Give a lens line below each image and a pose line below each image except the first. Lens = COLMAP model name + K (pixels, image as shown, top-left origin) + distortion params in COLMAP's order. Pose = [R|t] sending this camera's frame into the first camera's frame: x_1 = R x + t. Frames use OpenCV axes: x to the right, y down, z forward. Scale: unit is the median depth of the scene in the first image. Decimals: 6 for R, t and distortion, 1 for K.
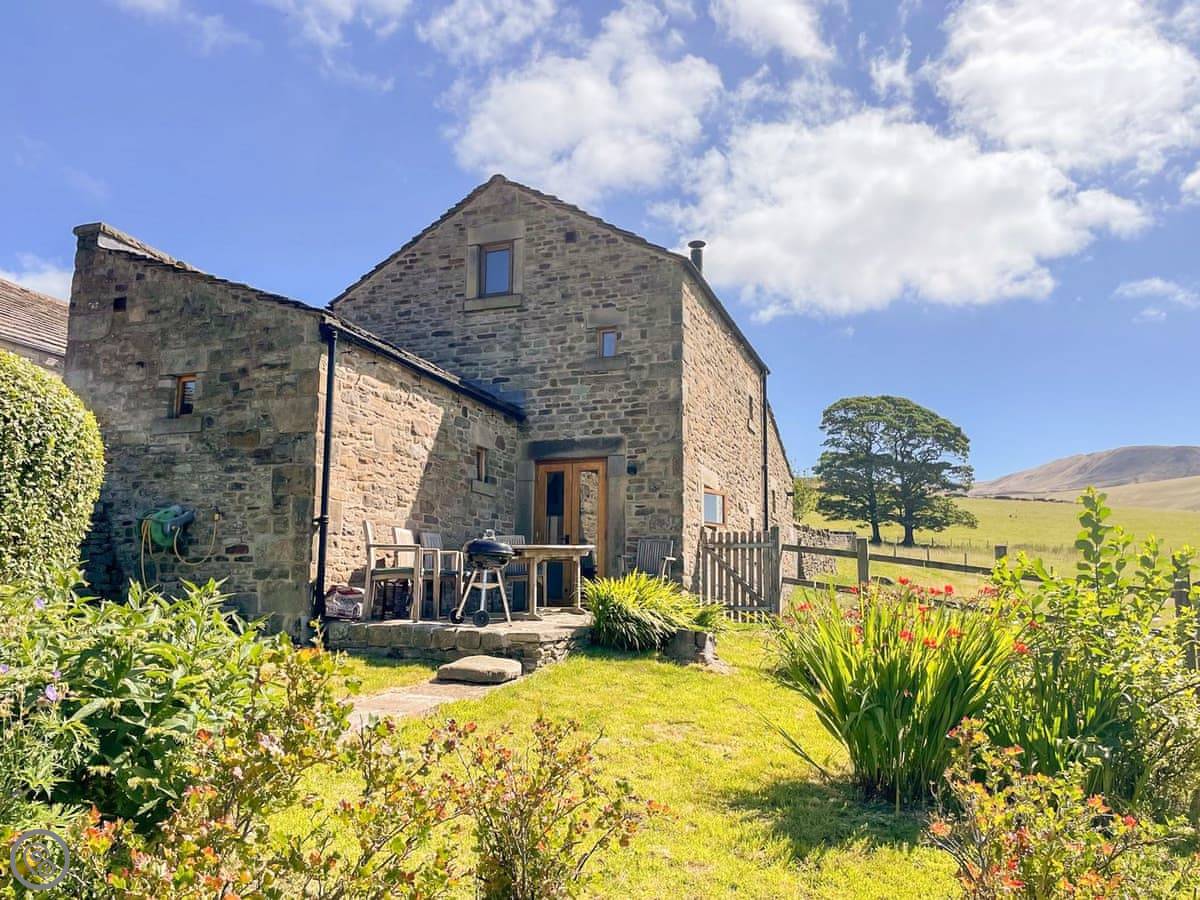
lens RADIAL K [[909.0, 0, 603.0], [0, 909.0, 440.8], [0, 0, 1]] dist [0.099107, -0.130309]
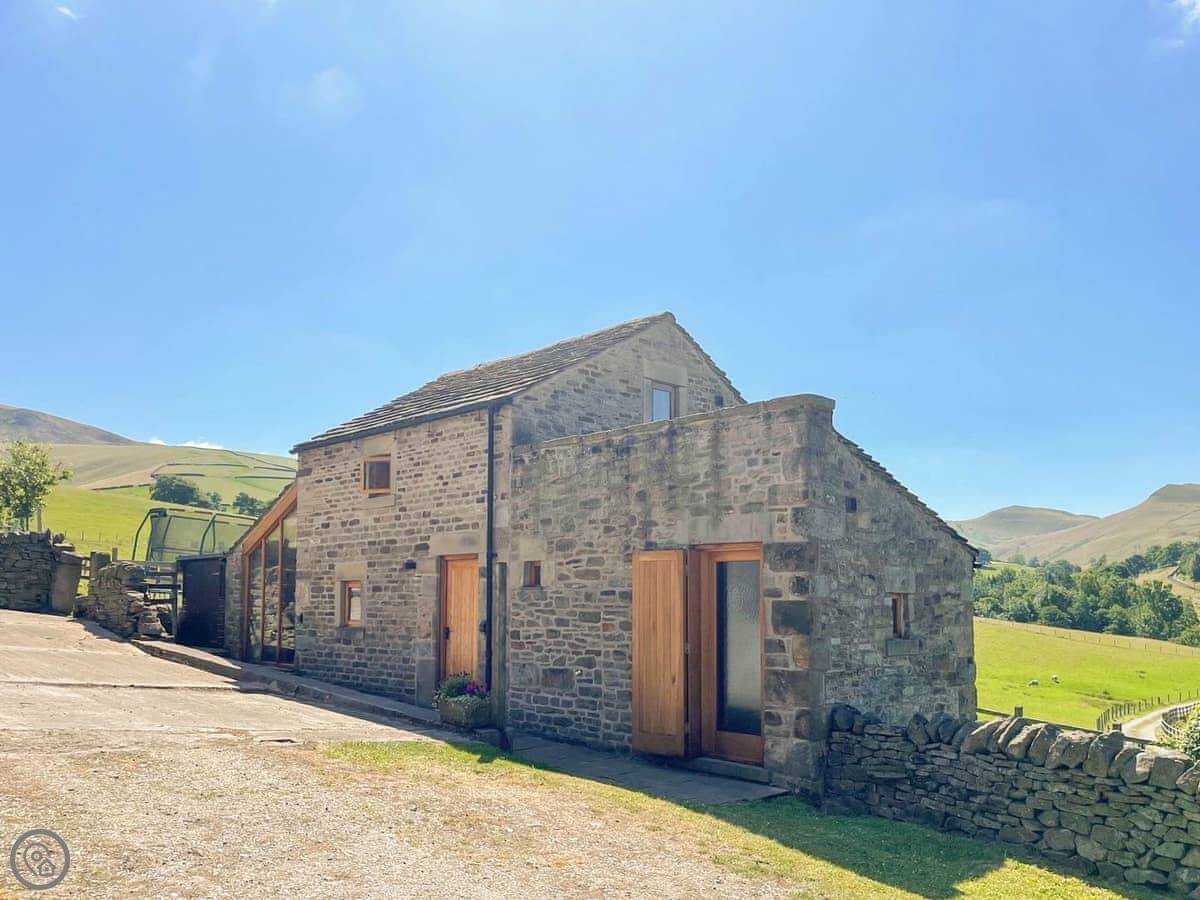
lens RADIAL K [[1000.3, 0, 600.0], [0, 1000.3, 450.0], [0, 0, 1]] dist [-0.007439, -0.001551]
pose [[0.419624, 0.123600, 0.899243, -1.547649], [-0.176211, 0.982931, -0.052875, -0.107972], [-0.890430, -0.136269, 0.434241, 0.823038]]
